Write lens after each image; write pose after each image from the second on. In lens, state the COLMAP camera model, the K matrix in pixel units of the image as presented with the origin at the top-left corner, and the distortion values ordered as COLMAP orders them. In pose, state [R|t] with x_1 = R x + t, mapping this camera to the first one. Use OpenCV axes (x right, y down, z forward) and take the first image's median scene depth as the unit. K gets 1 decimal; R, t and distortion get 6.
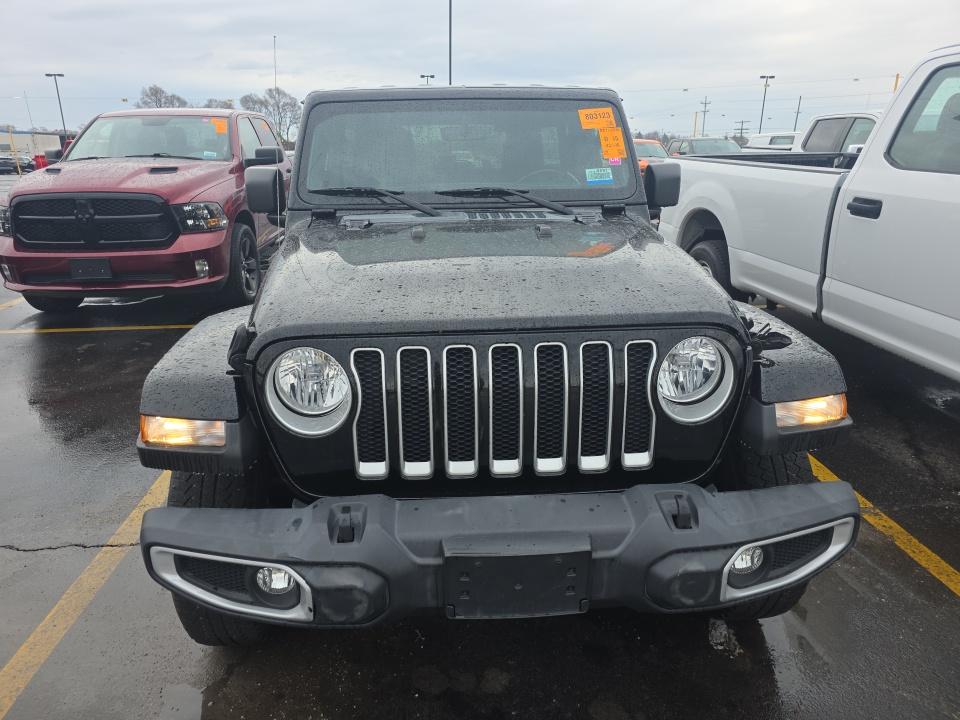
lens RADIAL K [[657.6, 0, 480.0], [0, 657.6, 360.0], [0, 0, 1]] dist [0.063451, -0.054228]
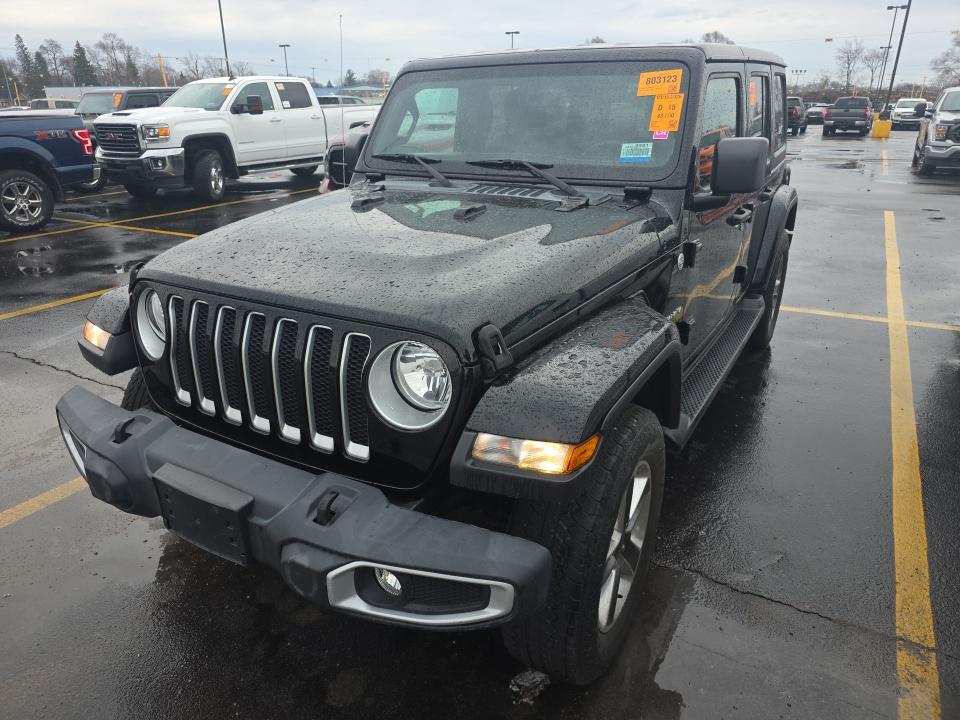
lens RADIAL K [[657.6, 0, 480.0], [0, 657.6, 360.0], [0, 0, 1]] dist [0.063451, -0.054228]
pose [[0.821658, 0.209812, -0.529959, 0.861342], [-0.172857, 0.977722, 0.119082, -0.130014], [0.543138, -0.006238, 0.839621, 0.255845]]
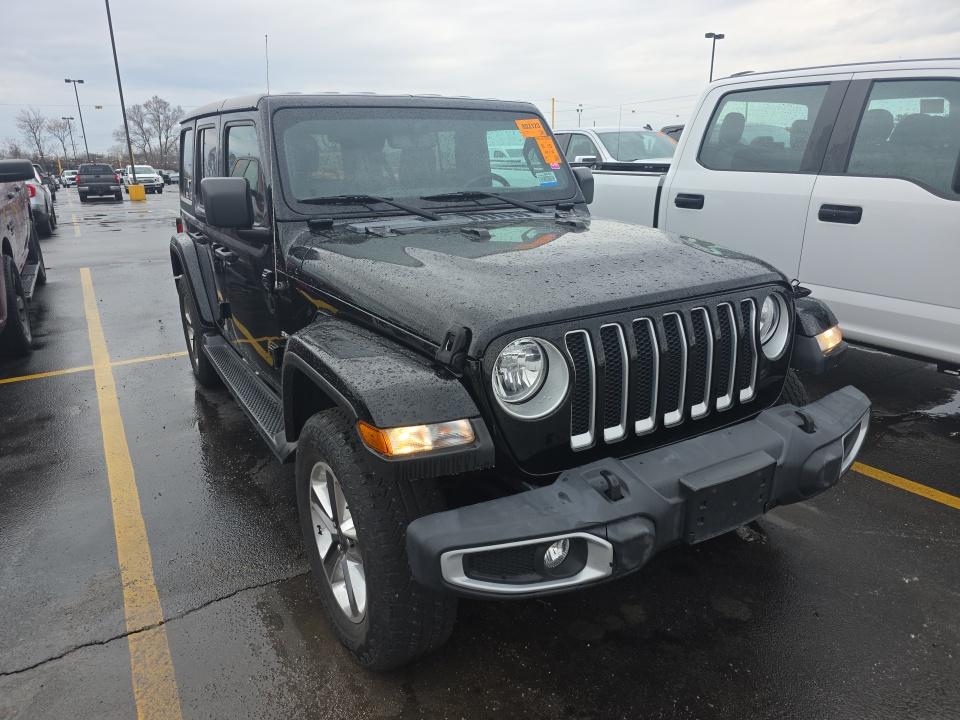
lens RADIAL K [[651.1, 0, 491.2], [0, 651.1, 366.1], [0, 0, 1]] dist [0.057136, -0.048570]
pose [[0.889252, -0.146642, 0.433275, -0.710470], [0.150233, 0.988305, 0.026154, -0.007921], [-0.432043, 0.041835, 0.900882, 0.073775]]
